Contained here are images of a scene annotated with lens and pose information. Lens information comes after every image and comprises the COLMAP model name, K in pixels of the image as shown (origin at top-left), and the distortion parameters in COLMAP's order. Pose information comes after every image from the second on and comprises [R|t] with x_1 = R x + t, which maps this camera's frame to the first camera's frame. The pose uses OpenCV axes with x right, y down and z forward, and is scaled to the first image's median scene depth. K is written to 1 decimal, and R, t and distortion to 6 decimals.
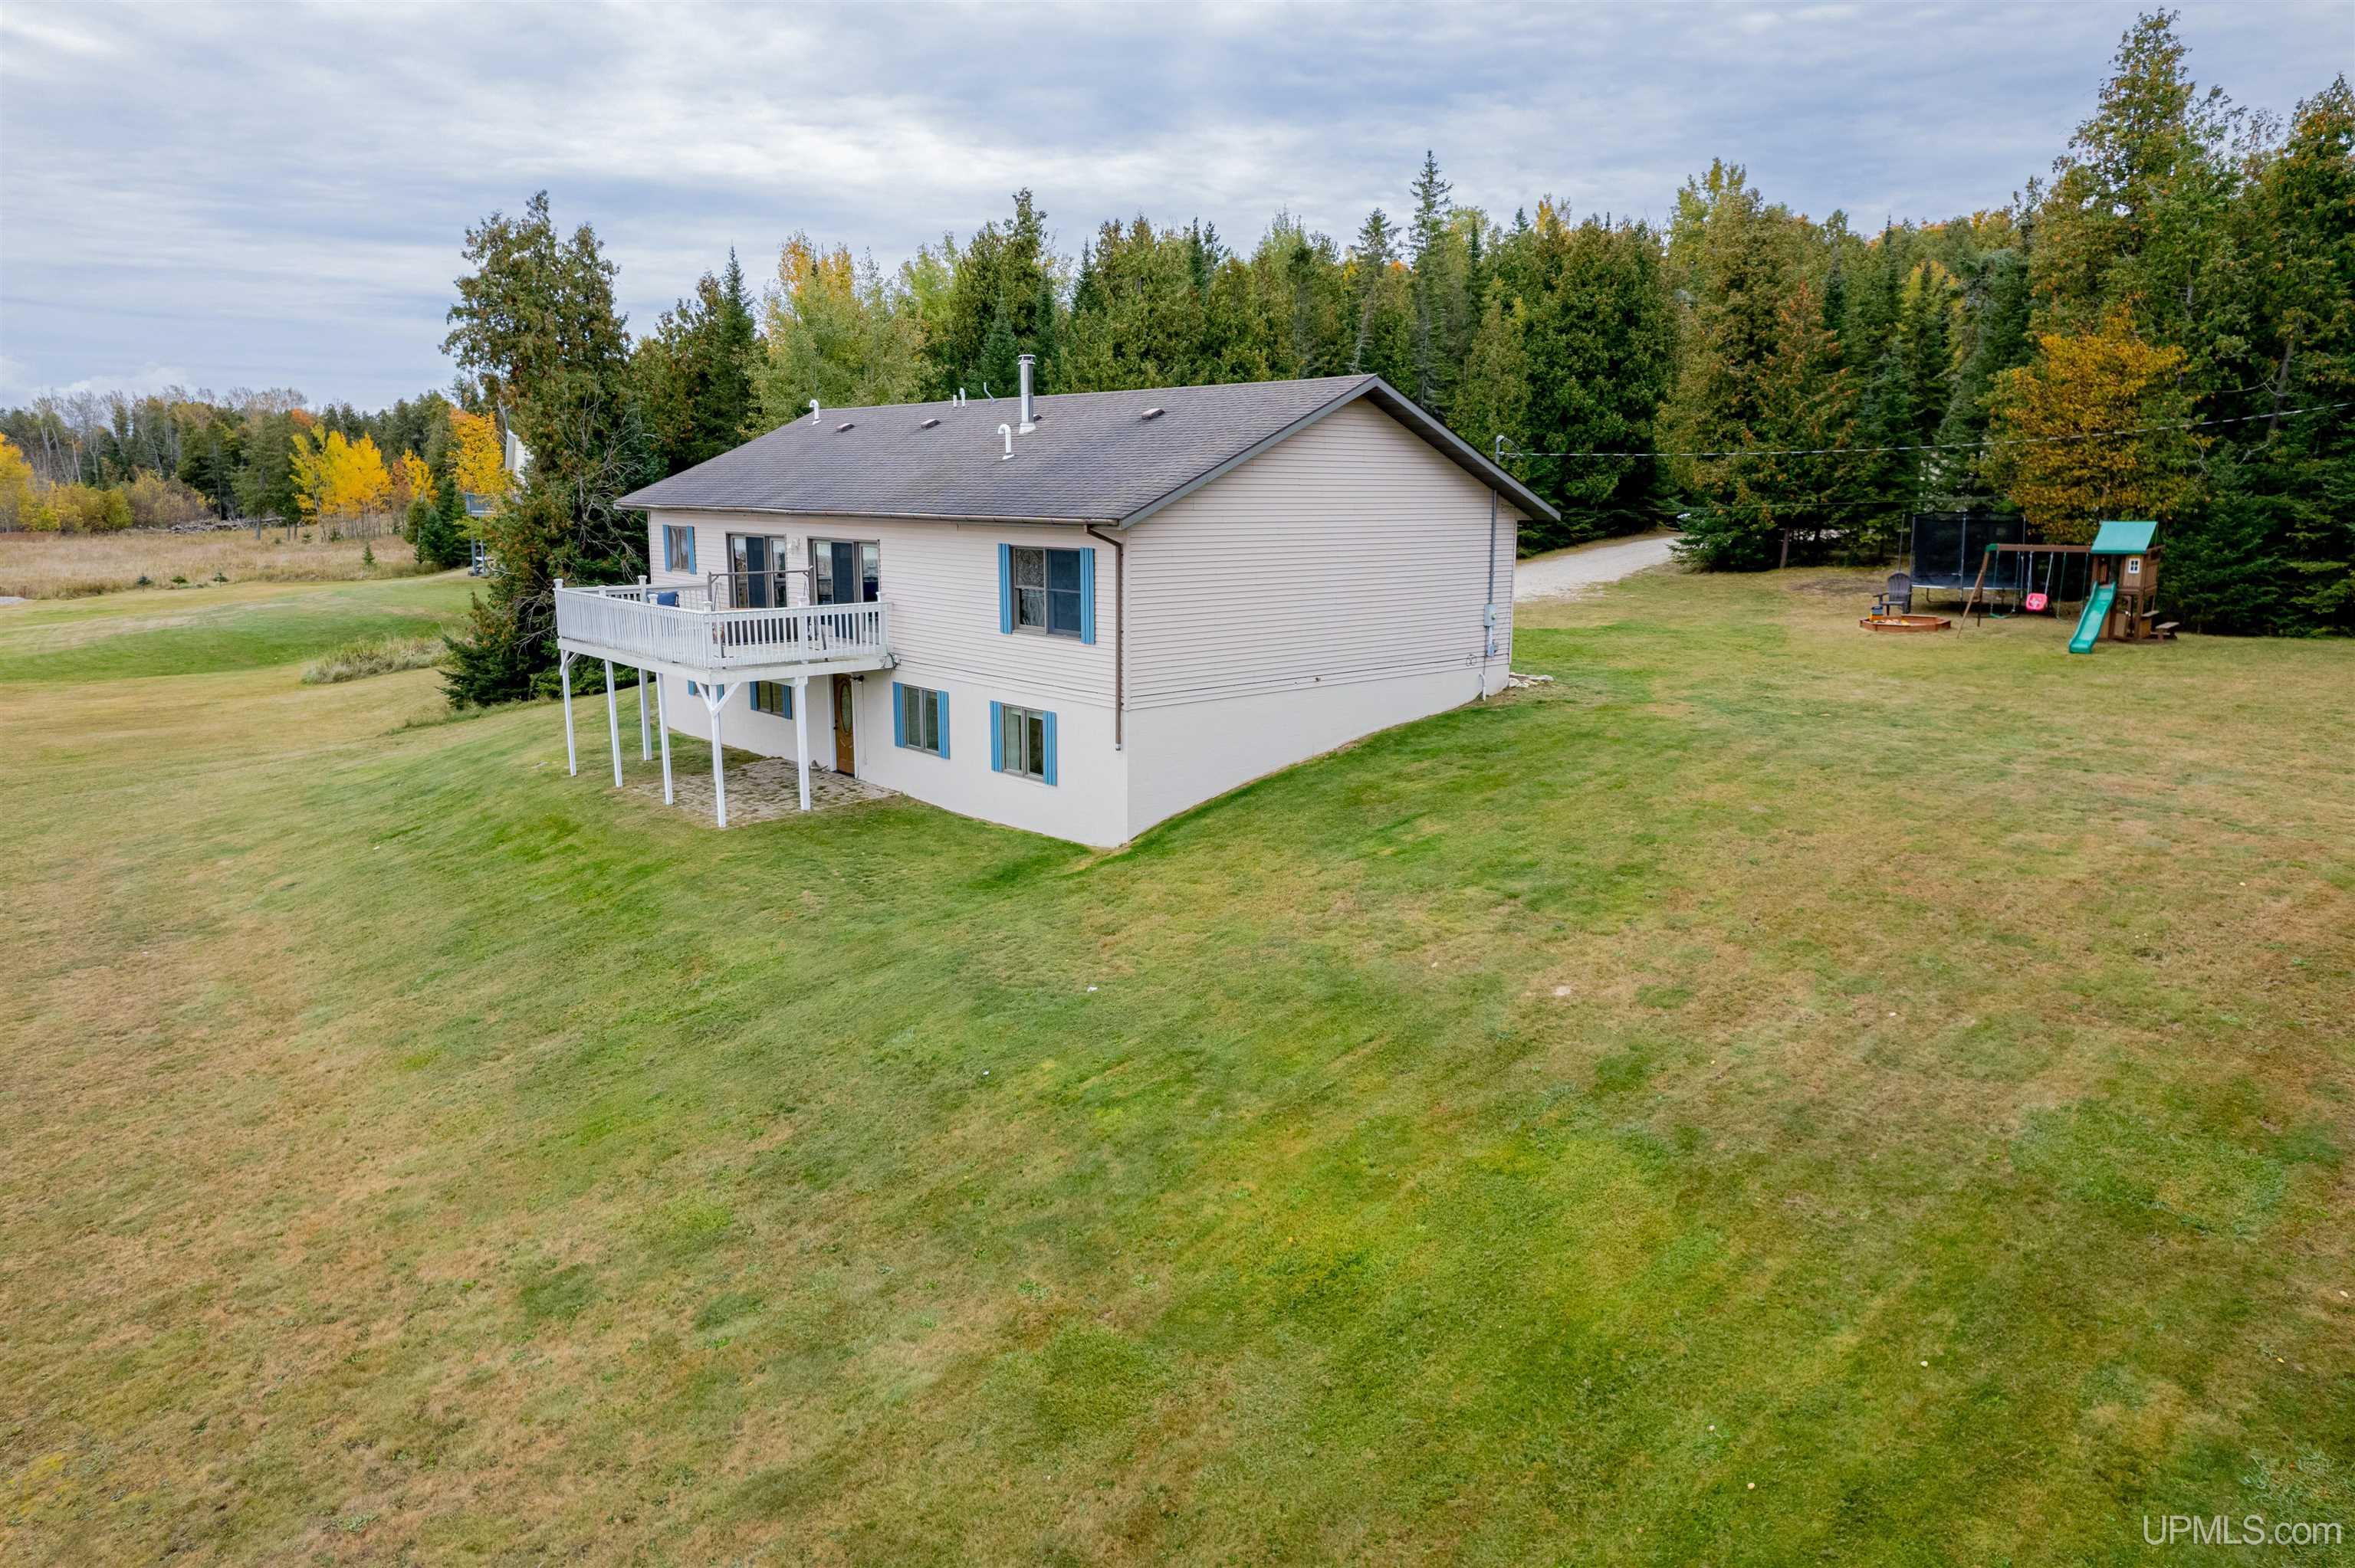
lens RADIAL K [[1507.9, 0, 1184.3], [0, 1507.9, 793.9], [0, 0, 1]] dist [-0.072009, 0.064074]
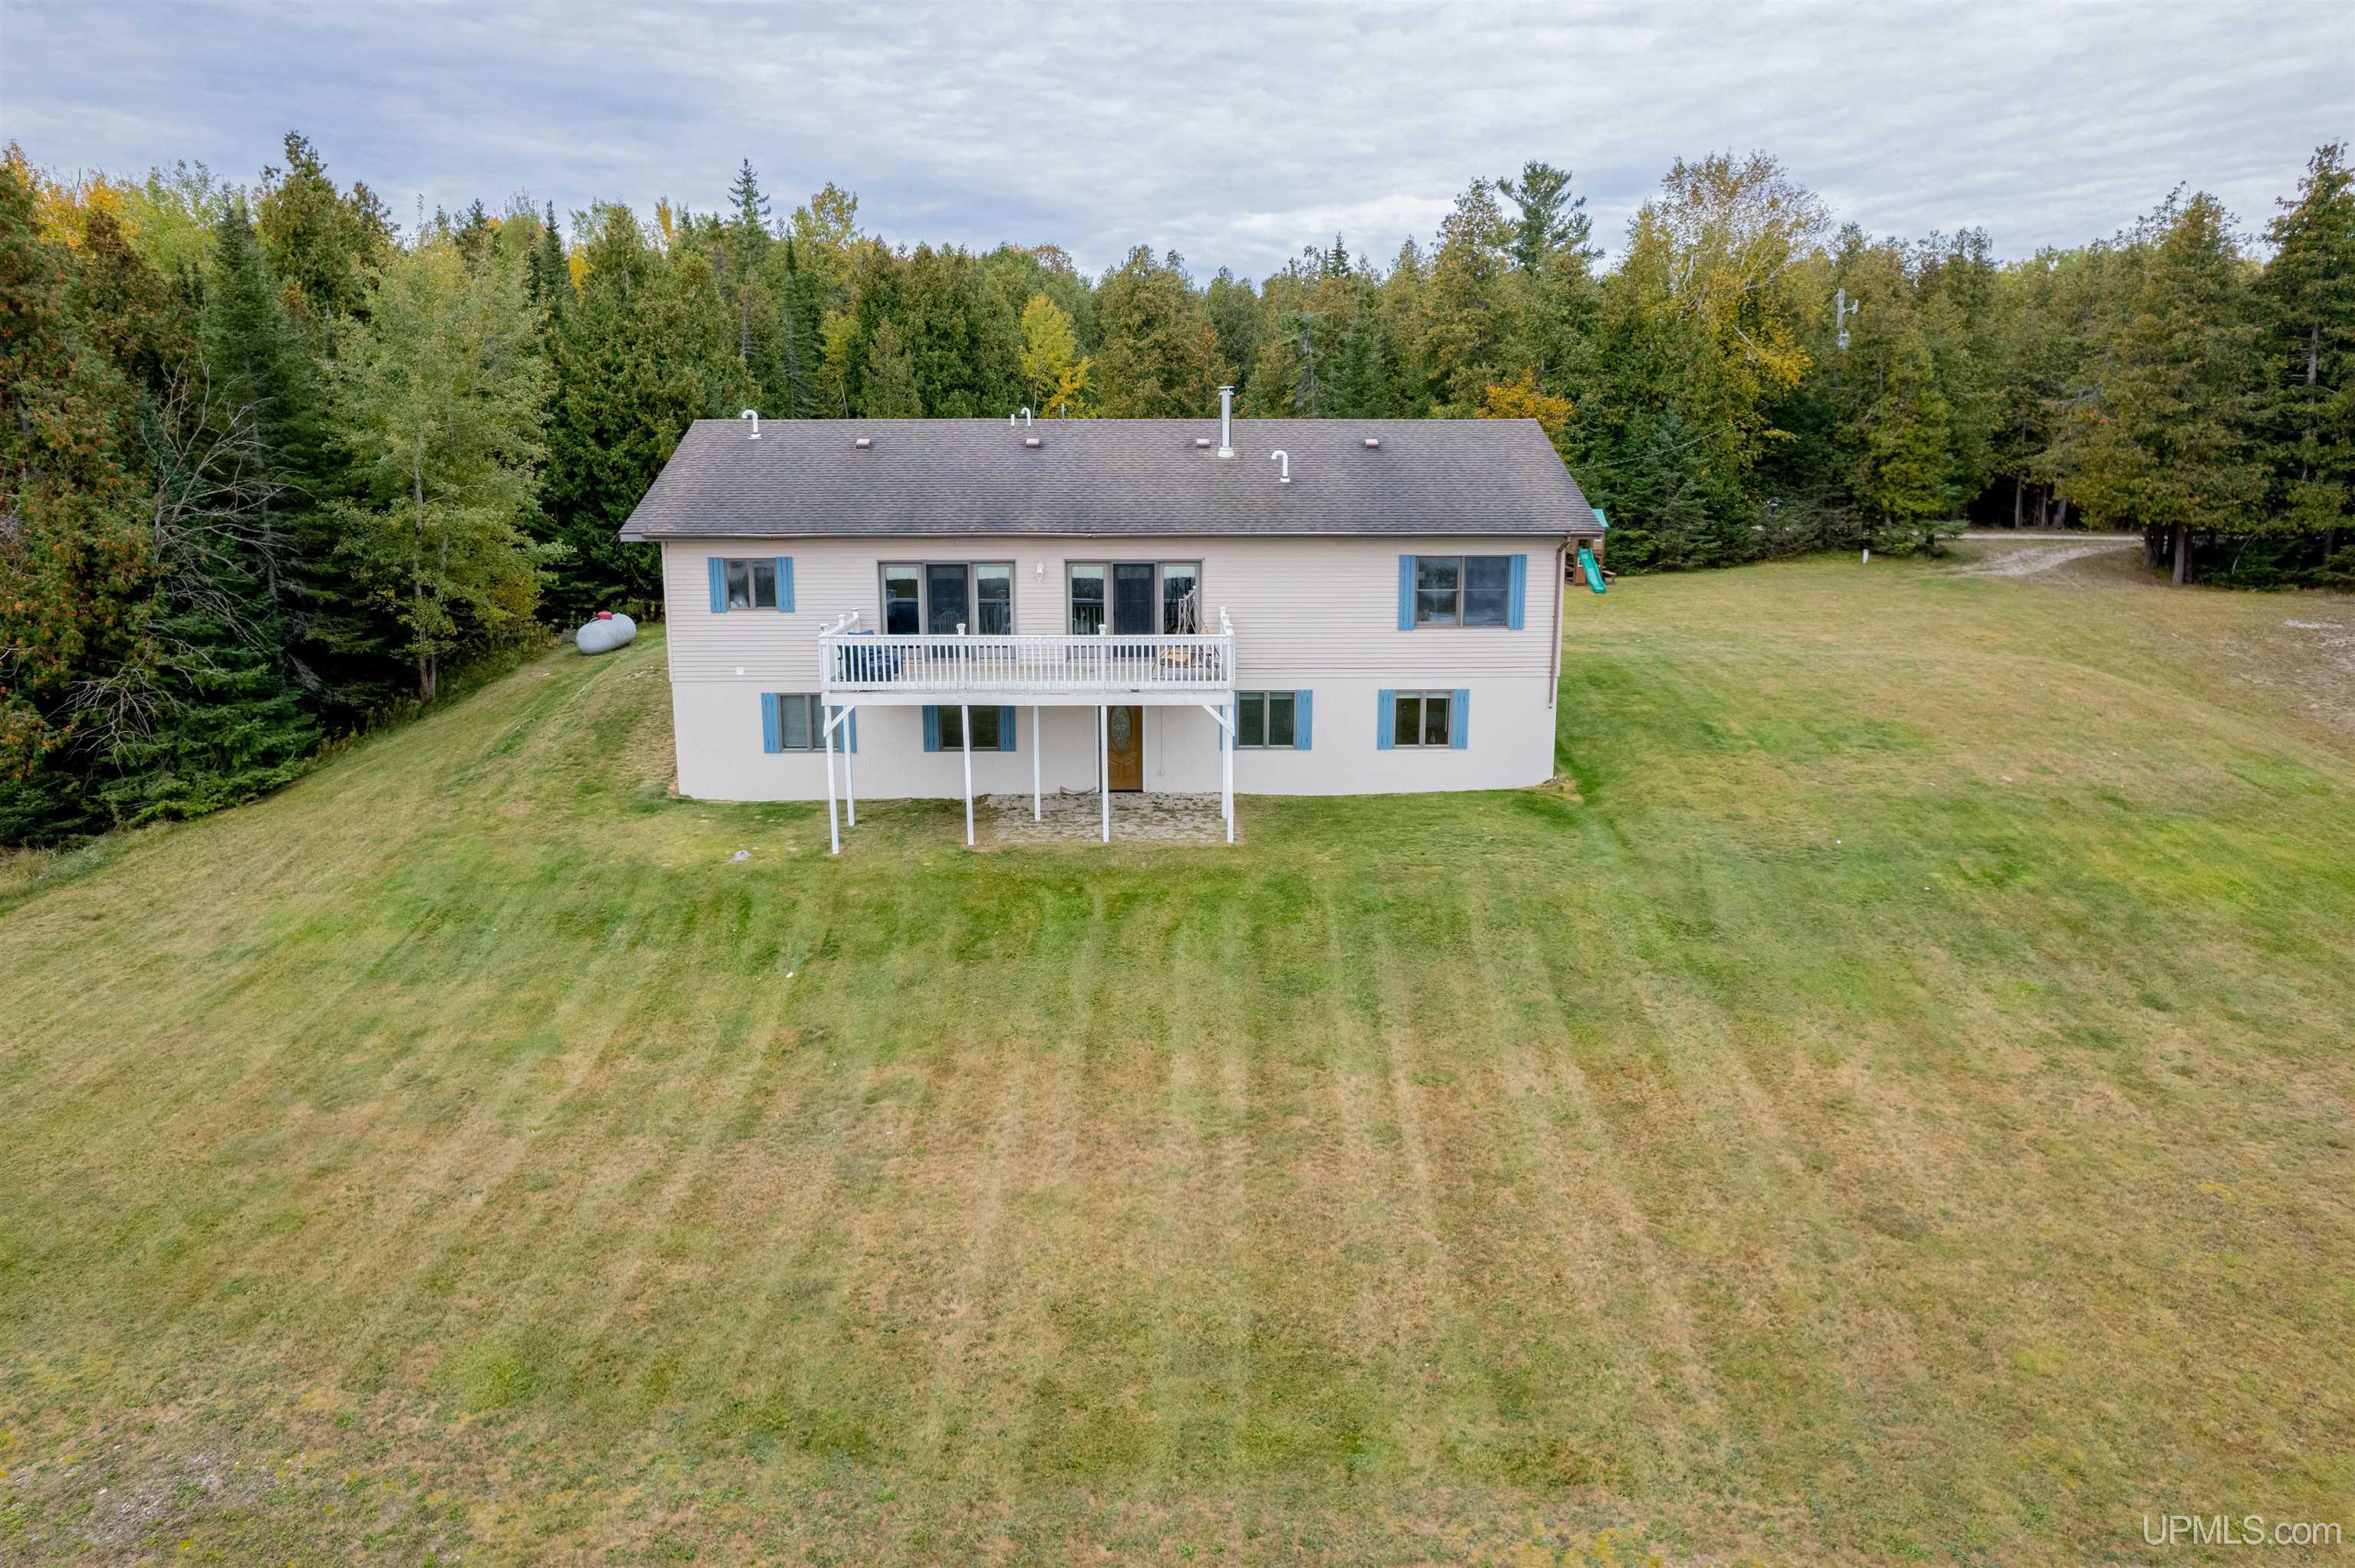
lens RADIAL K [[1507.9, 0, 1187.5], [0, 1507.9, 782.3], [0, 0, 1]] dist [-0.072009, 0.064074]
pose [[0.642921, -0.159922, 0.749051, -0.988620], [0.160377, 0.984389, 0.072512, -0.088841], [-0.748954, 0.073511, 0.658532, 0.309481]]
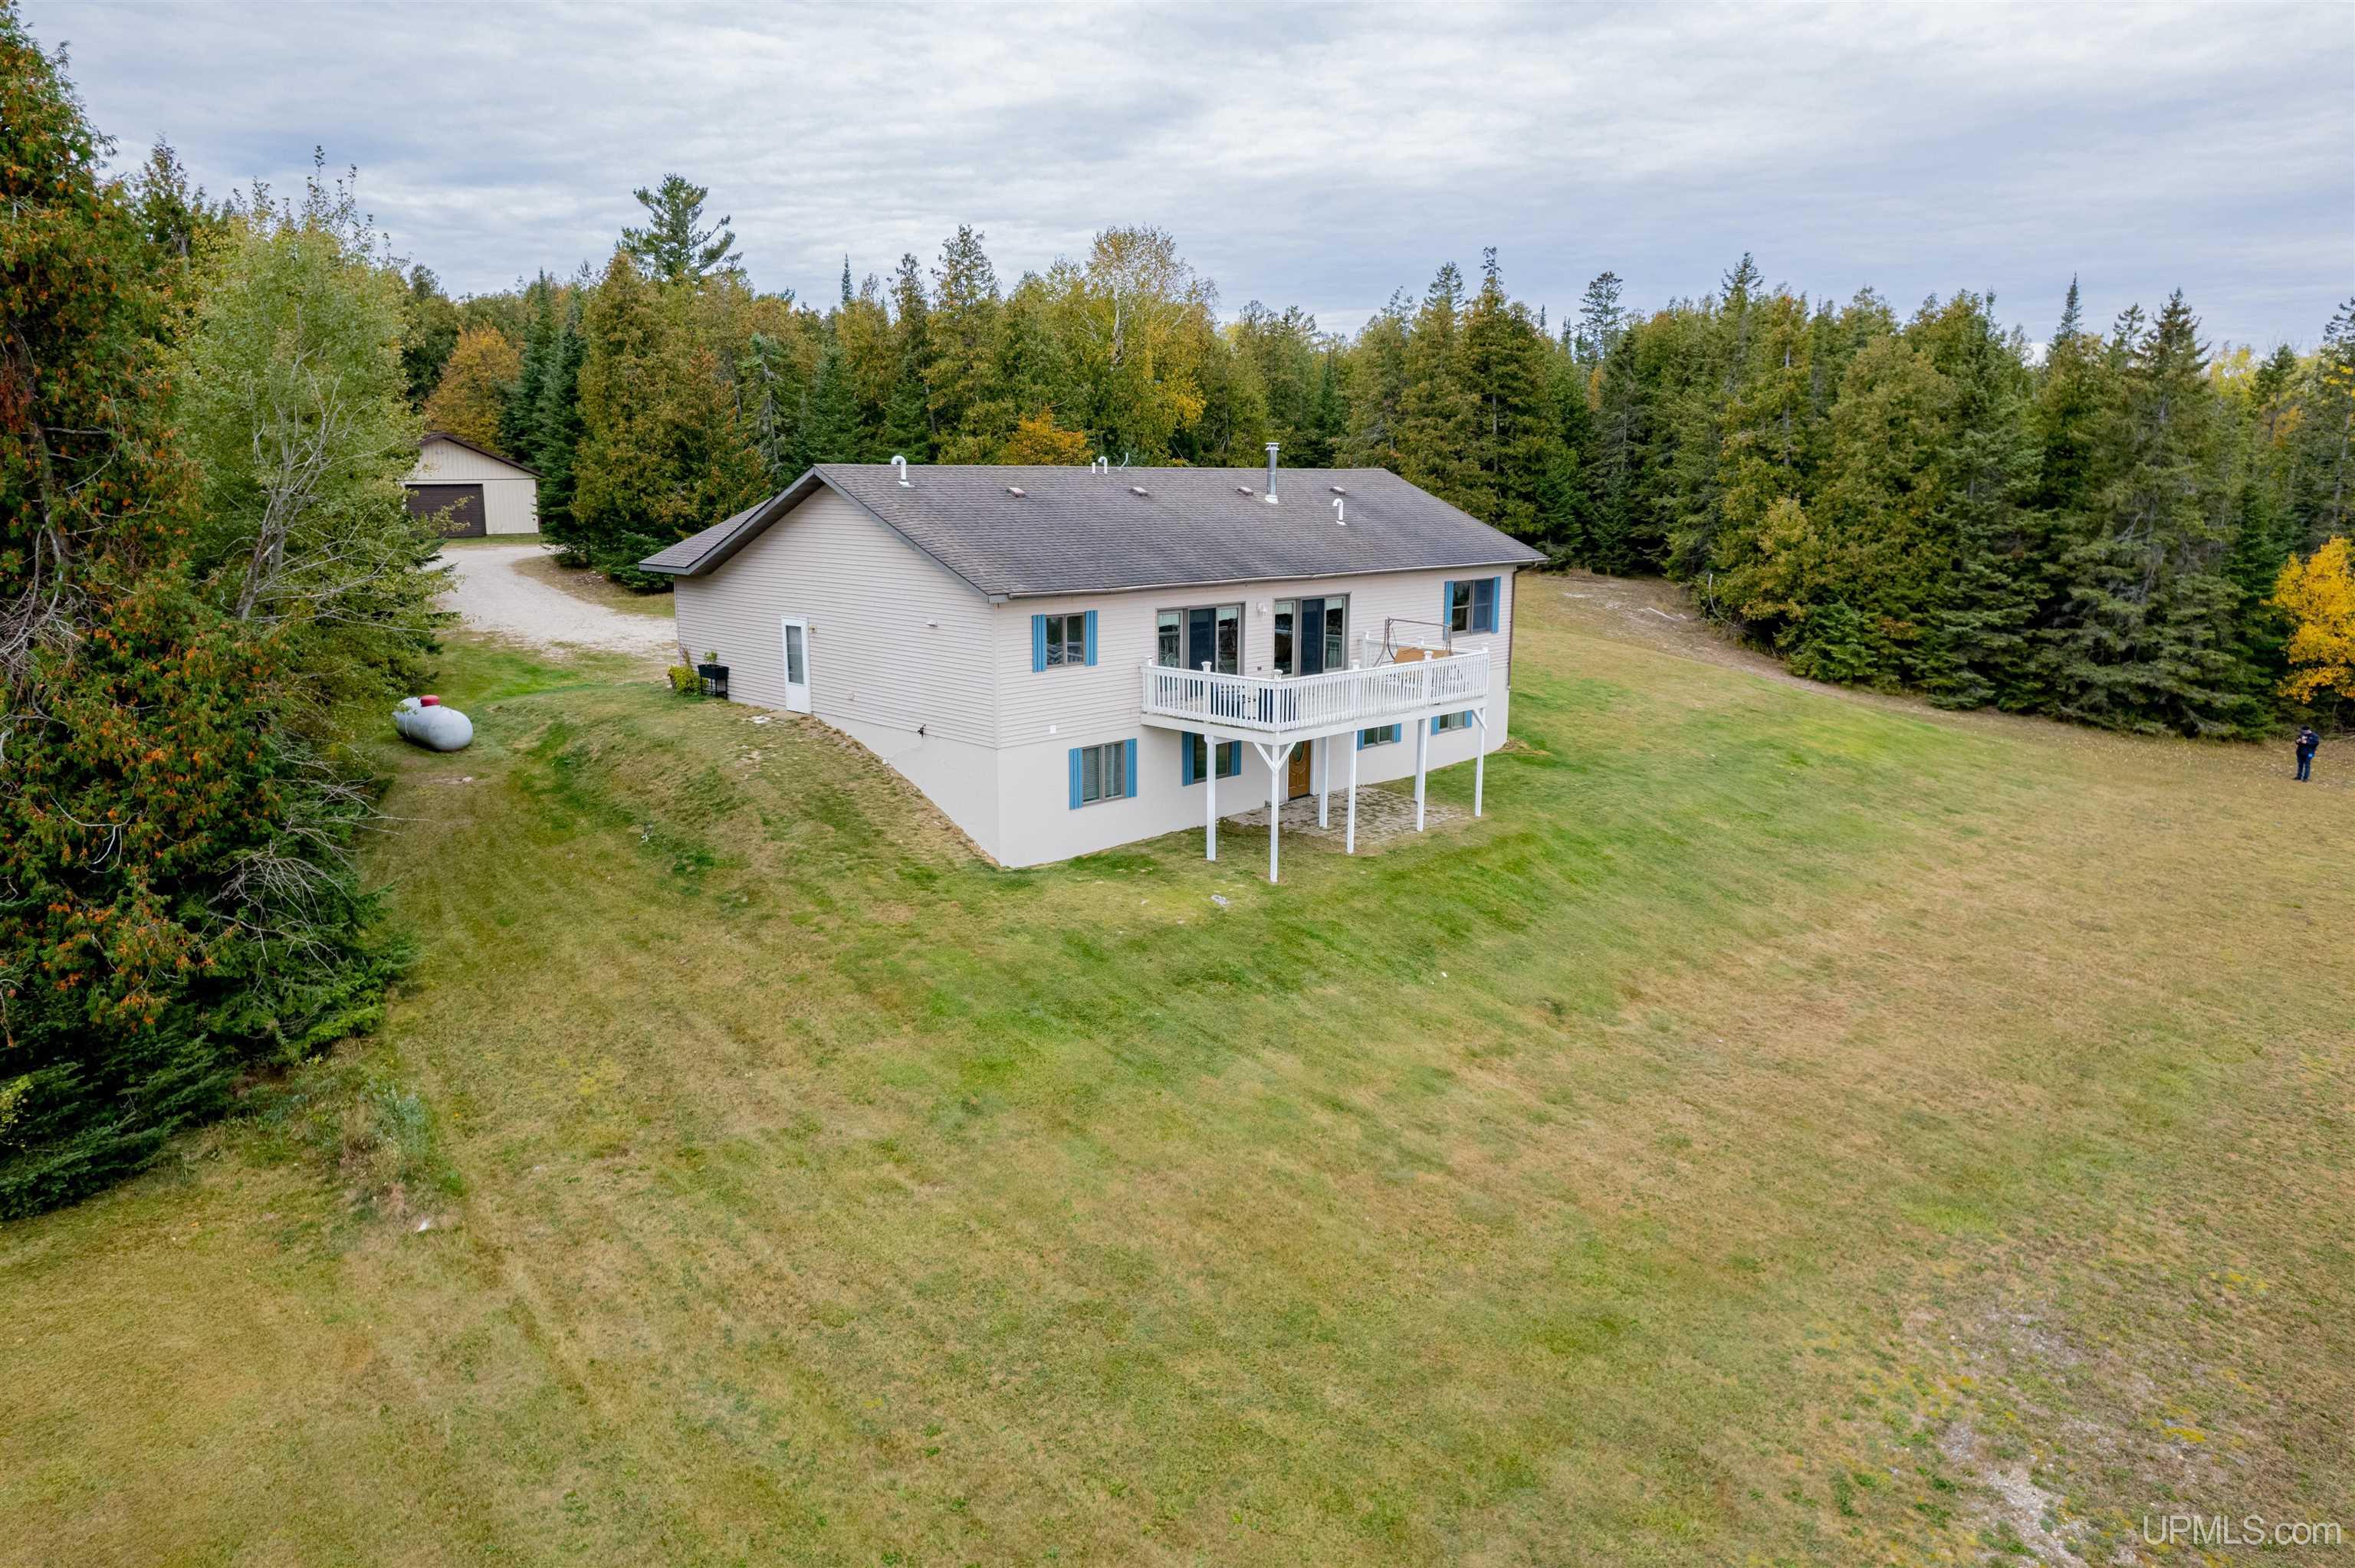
lens RADIAL K [[1507.9, 0, 1180.4], [0, 1507.9, 777.2], [0, 0, 1]] dist [-0.072009, 0.064074]
pose [[-0.070986, -0.203911, 0.976413, -1.398831], [0.198625, 0.956389, 0.214169, -0.305694], [-0.977502, 0.209143, -0.027388, 1.158158]]
